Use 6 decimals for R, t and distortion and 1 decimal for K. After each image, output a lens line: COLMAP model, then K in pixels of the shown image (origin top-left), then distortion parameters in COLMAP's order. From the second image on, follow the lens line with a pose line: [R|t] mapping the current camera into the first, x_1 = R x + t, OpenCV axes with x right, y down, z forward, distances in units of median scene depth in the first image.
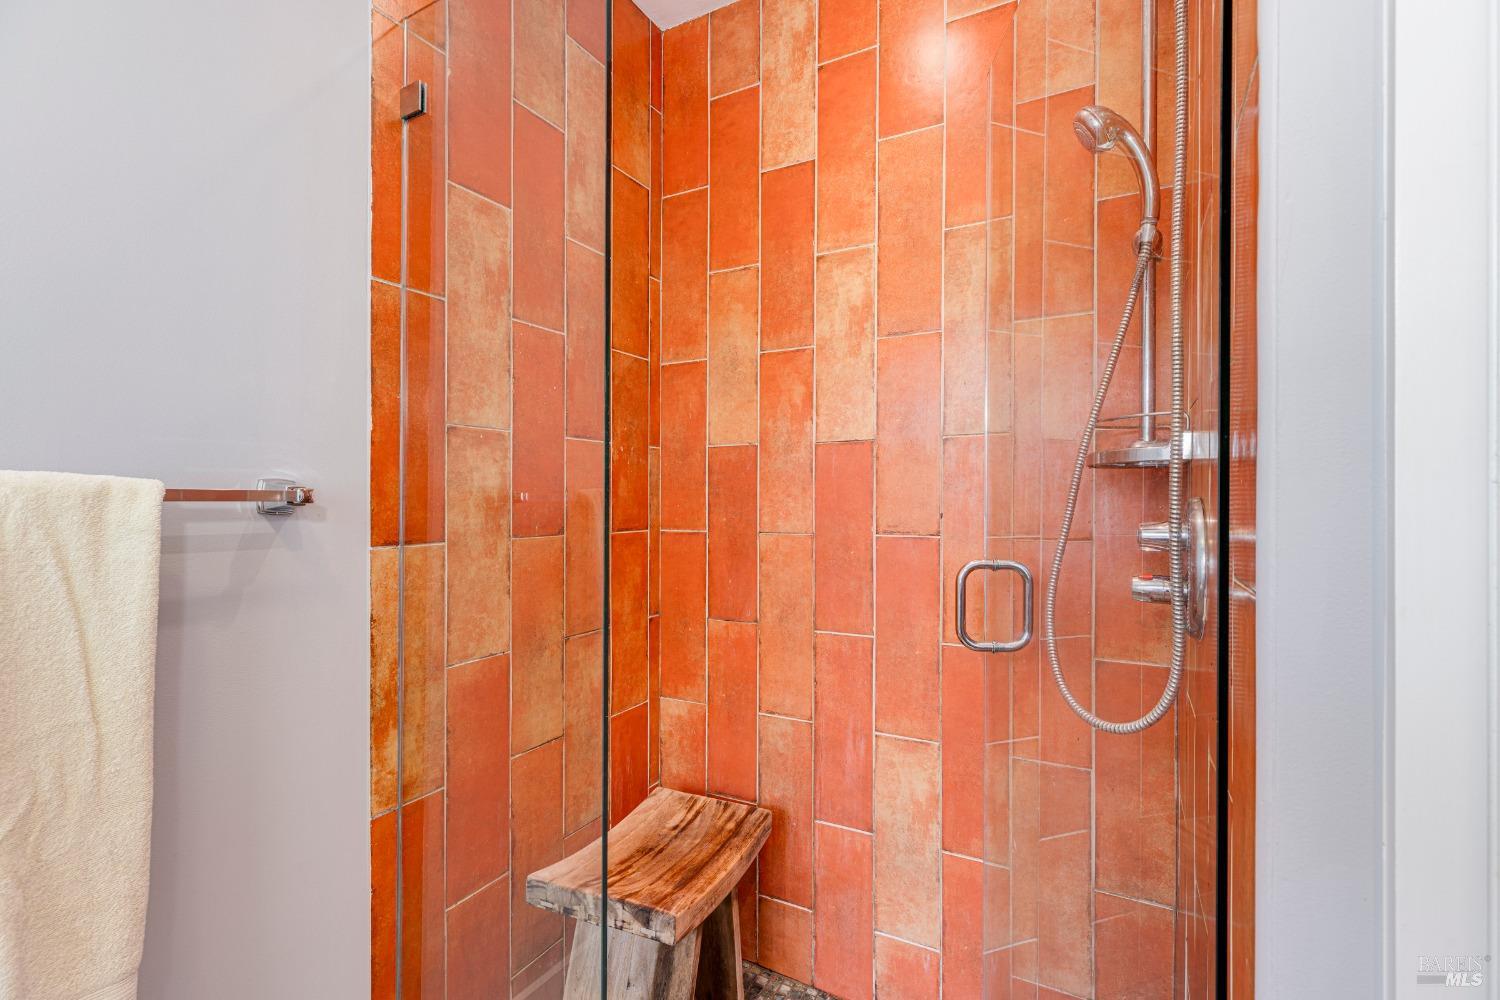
lens RADIAL K [[676.2, 0, 751.5], [0, 676.2, 500.9], [0, 0, 1]] dist [0.003760, 0.000723]
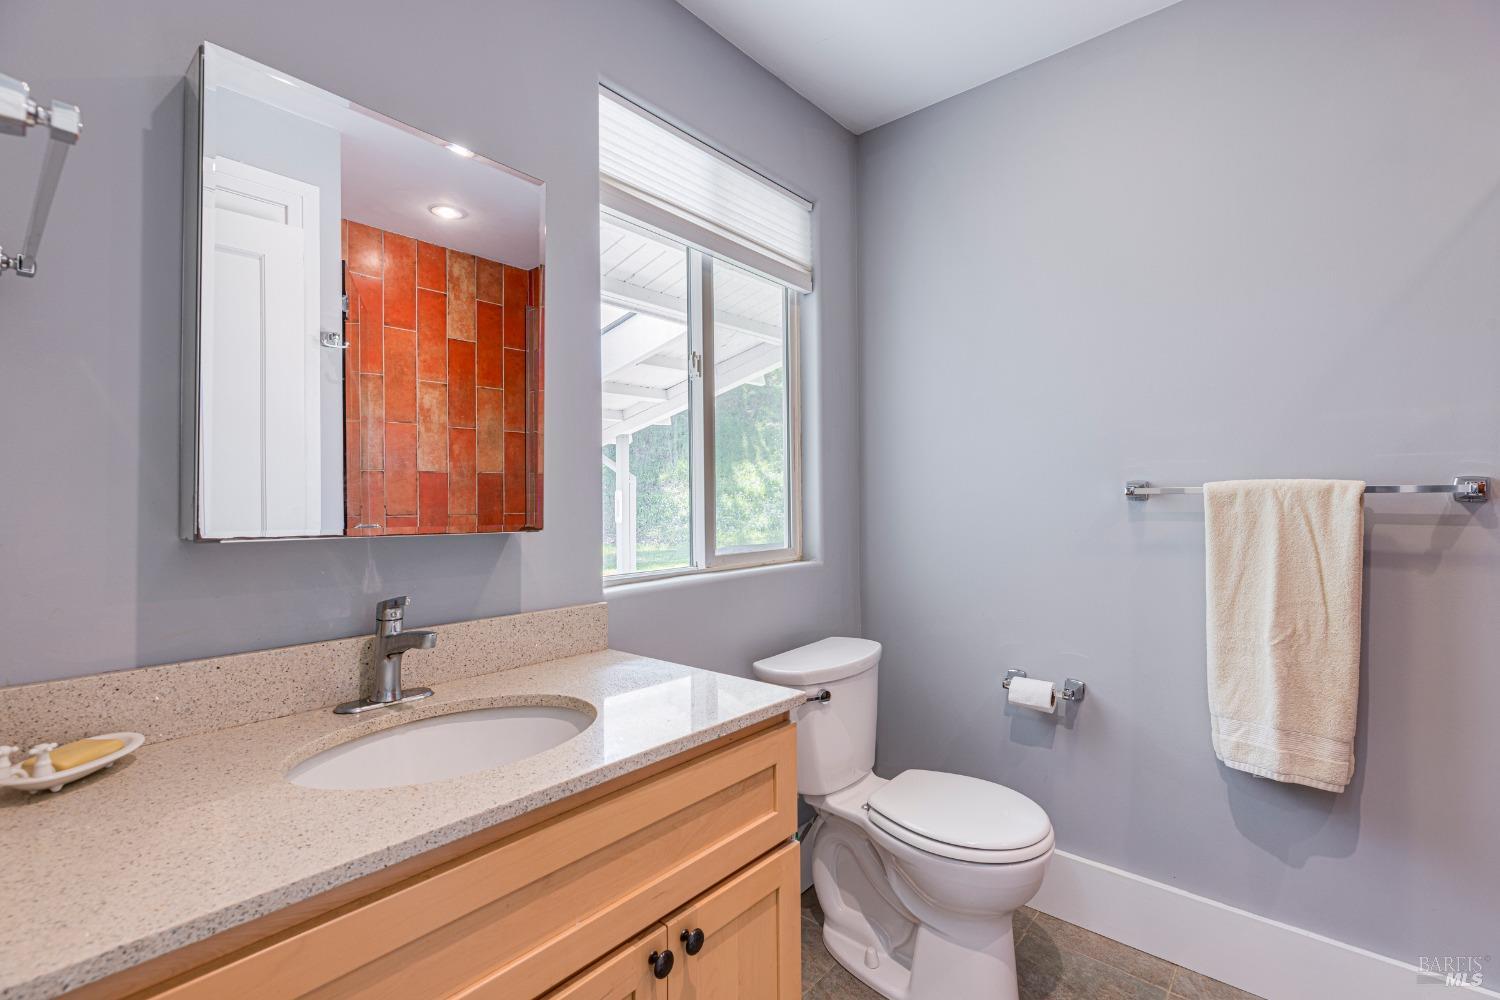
lens RADIAL K [[676.2, 0, 752.0], [0, 676.2, 495.3], [0, 0, 1]] dist [0.003760, 0.000723]
pose [[-0.215363, -0.003693, -0.976527, 1.315185], [0.010218, 0.999930, -0.006035, 0.001476], [0.976481, -0.011277, -0.215310, -0.197820]]
